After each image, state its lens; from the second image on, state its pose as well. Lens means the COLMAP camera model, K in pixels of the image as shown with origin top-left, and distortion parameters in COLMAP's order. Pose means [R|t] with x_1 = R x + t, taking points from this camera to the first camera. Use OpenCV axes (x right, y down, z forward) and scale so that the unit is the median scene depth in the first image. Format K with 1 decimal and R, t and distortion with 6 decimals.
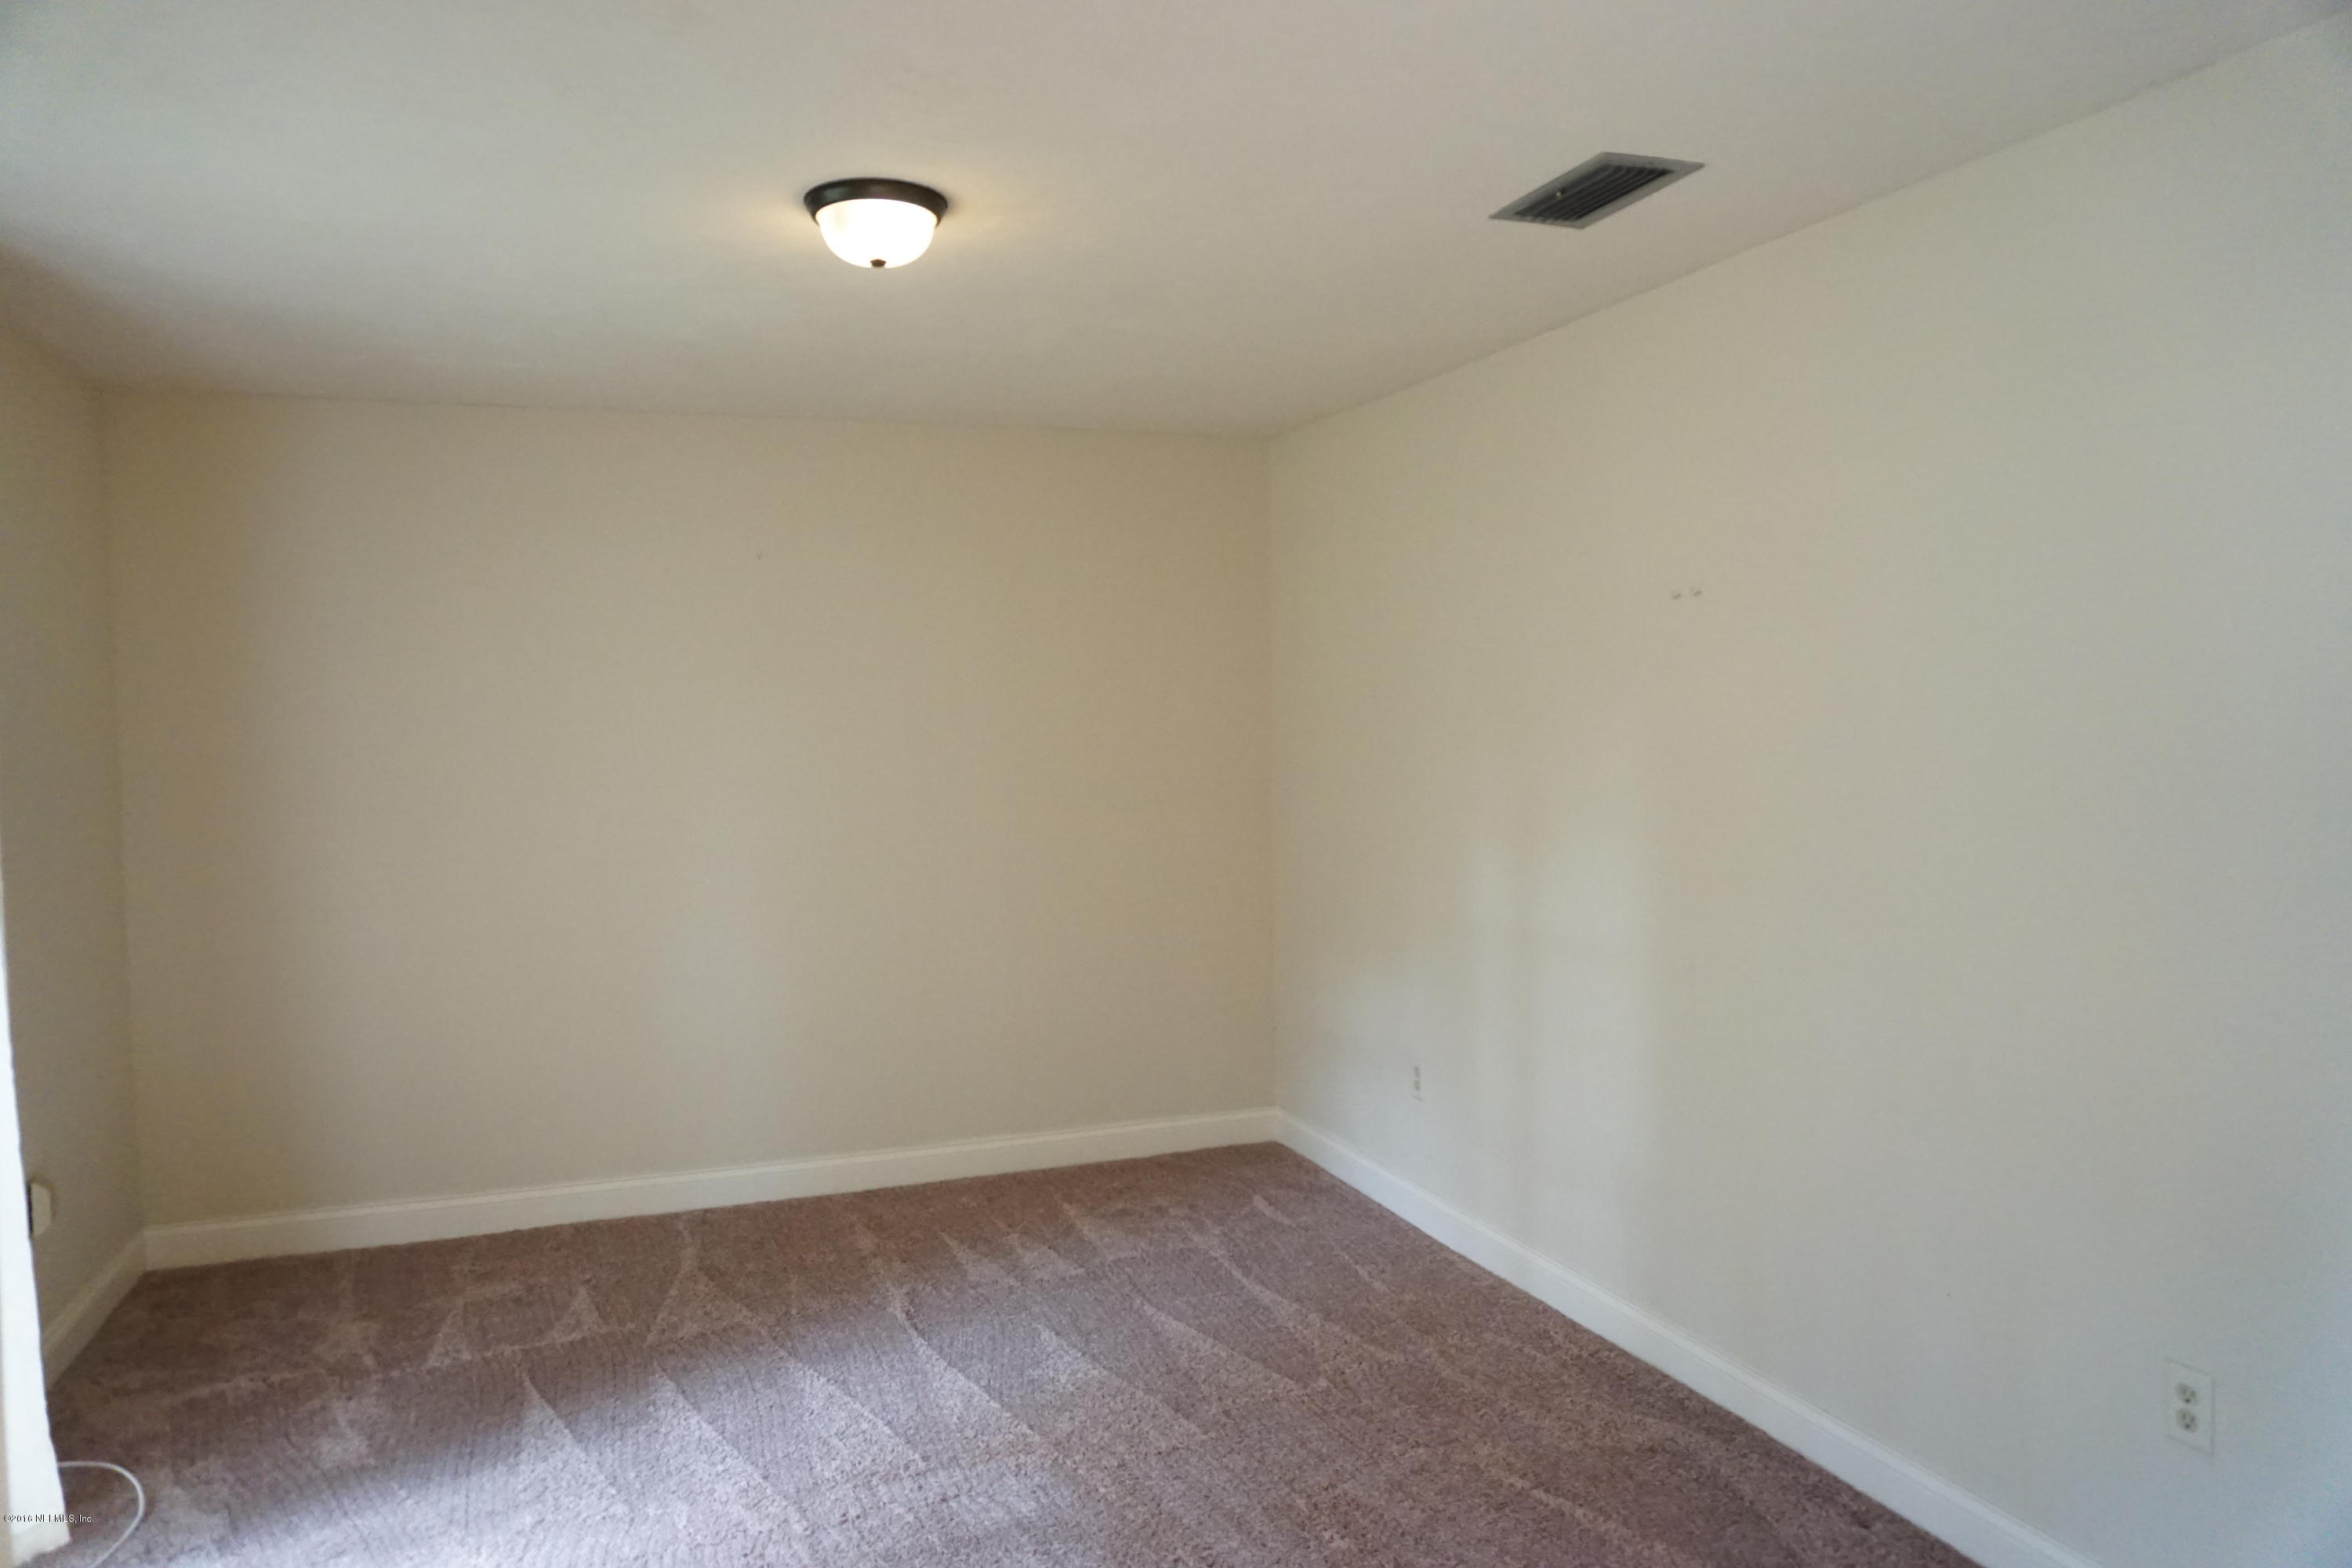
lens RADIAL K [[1549.2, 0, 1164.6], [0, 1549.2, 780.4], [0, 0, 1]] dist [-0.056386, 0.036248]
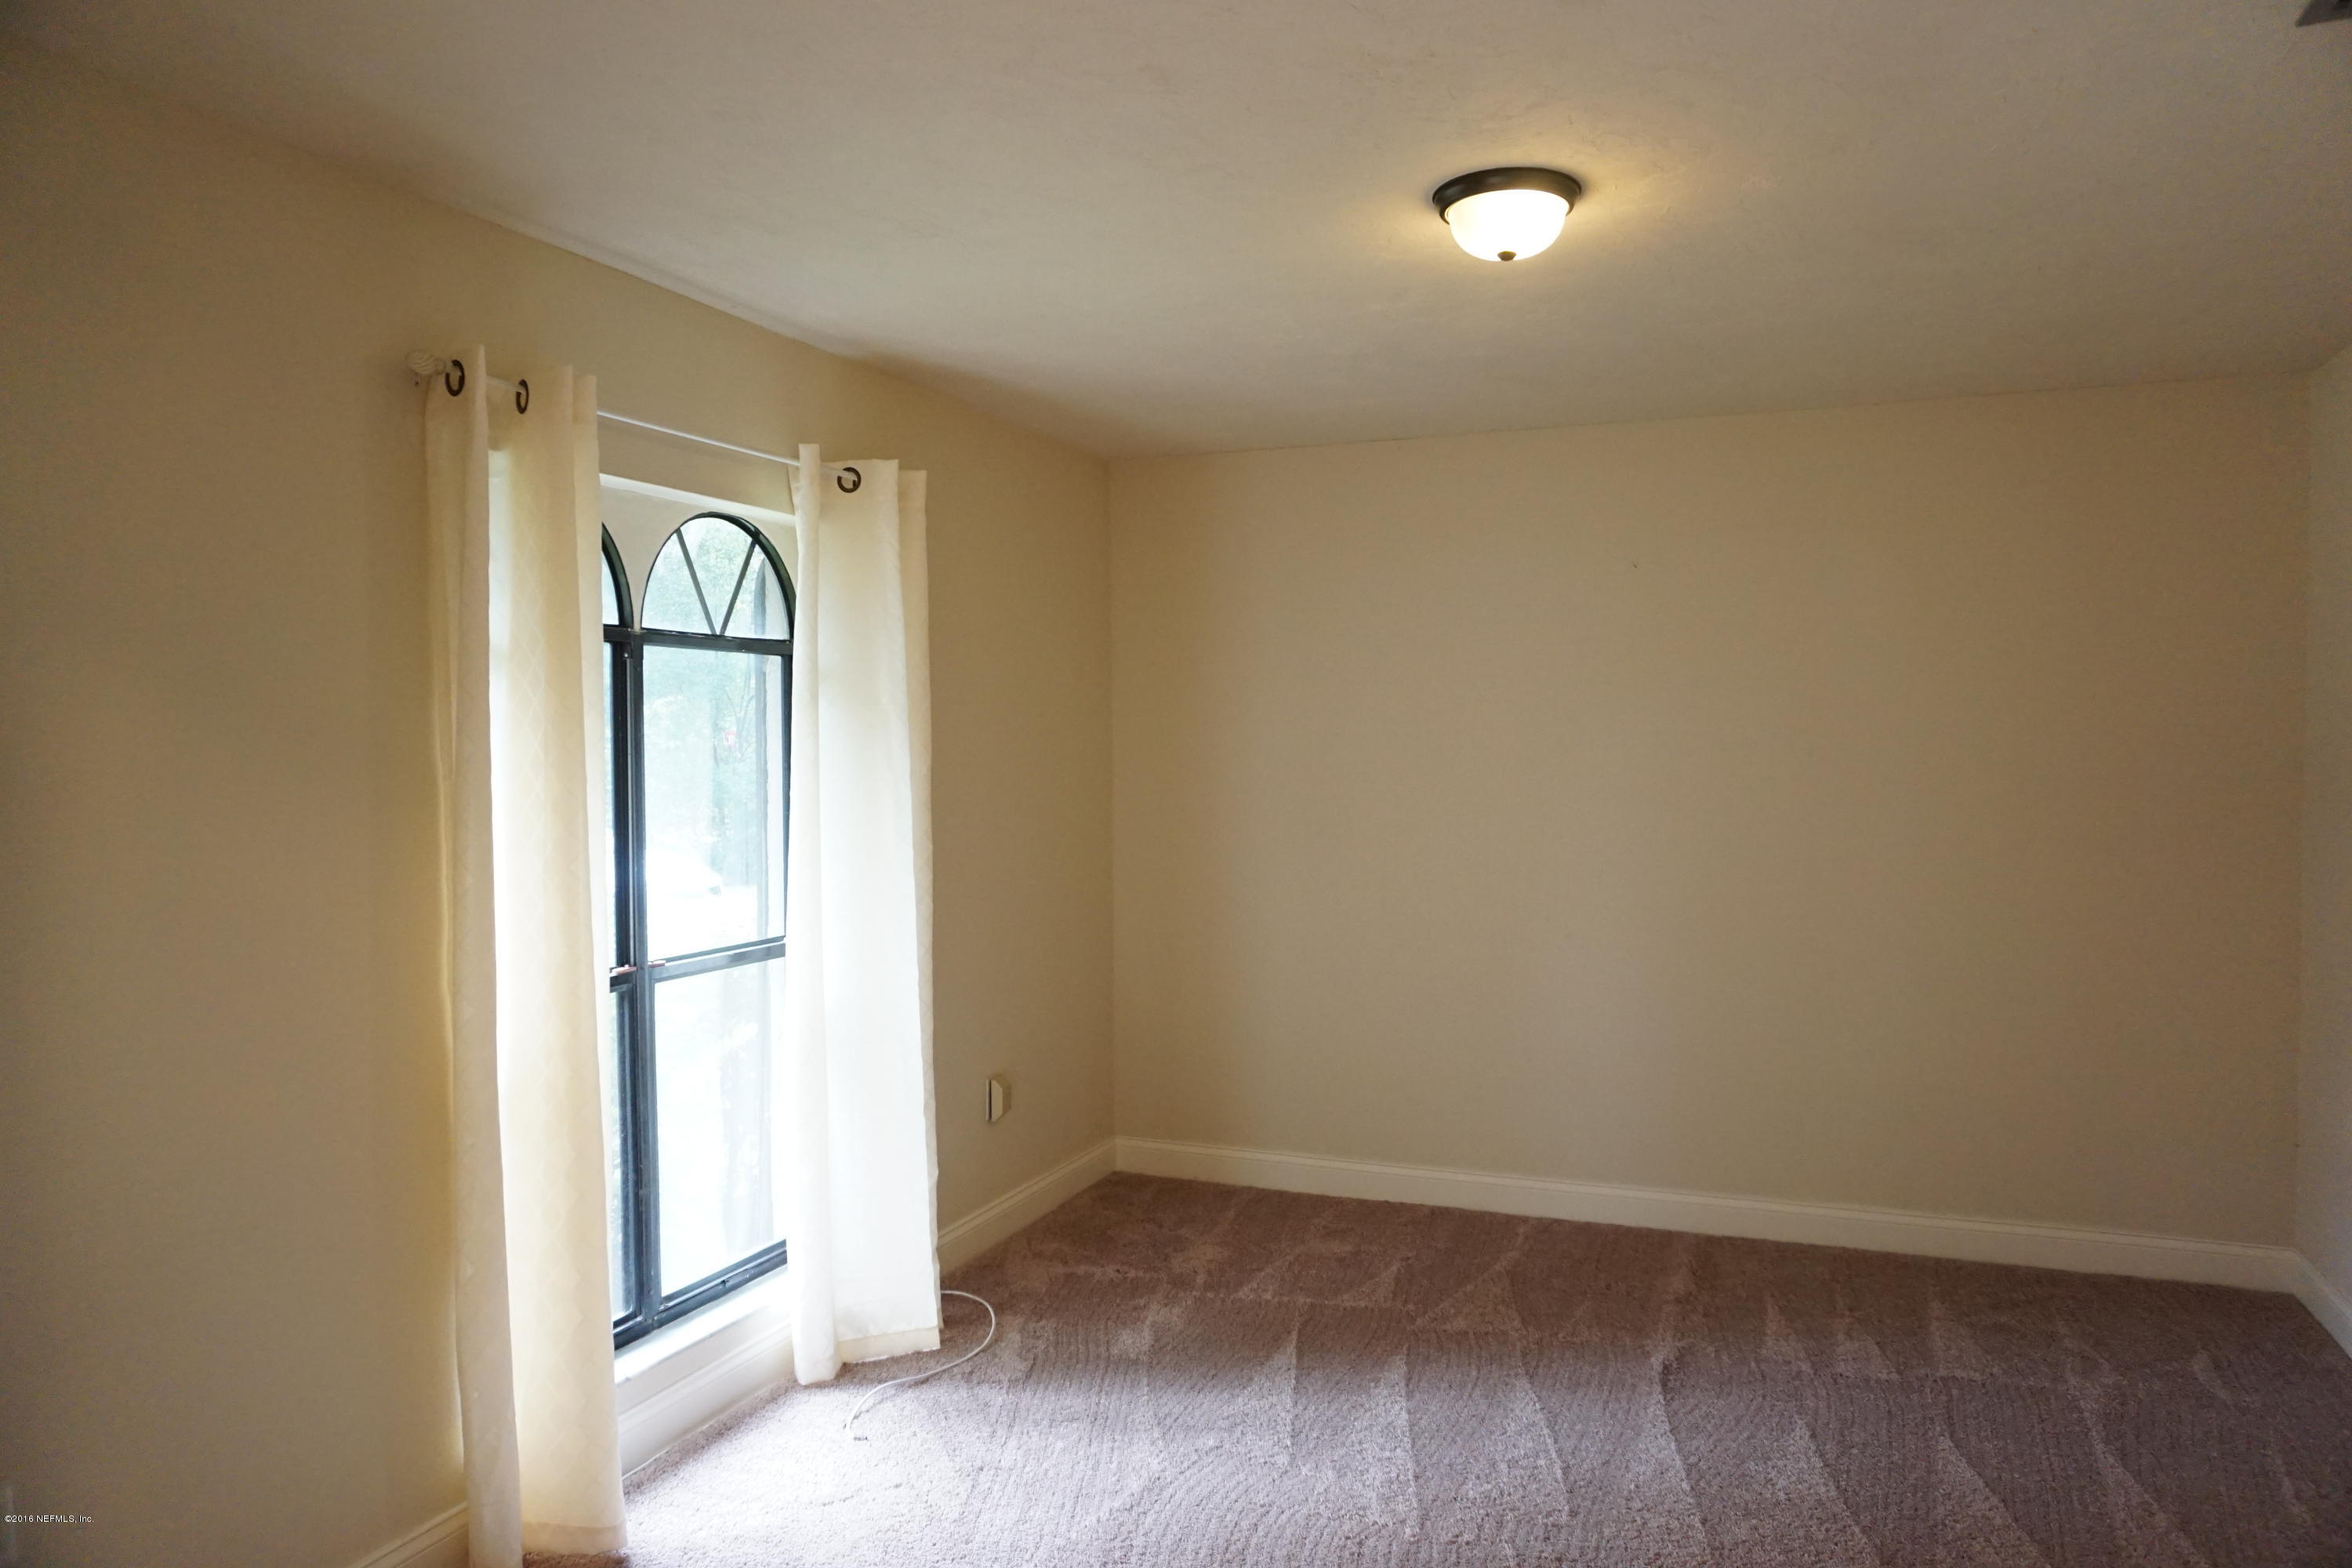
lens RADIAL K [[1549.2, 0, 1164.6], [0, 1549.2, 780.4], [0, 0, 1]] dist [-0.056386, 0.036248]
pose [[0.733209, 0.027803, -0.679434, 0.235838], [-0.034513, 0.999398, 0.003651, -0.001453], [0.679126, 0.020772, 0.733727, 0.109627]]
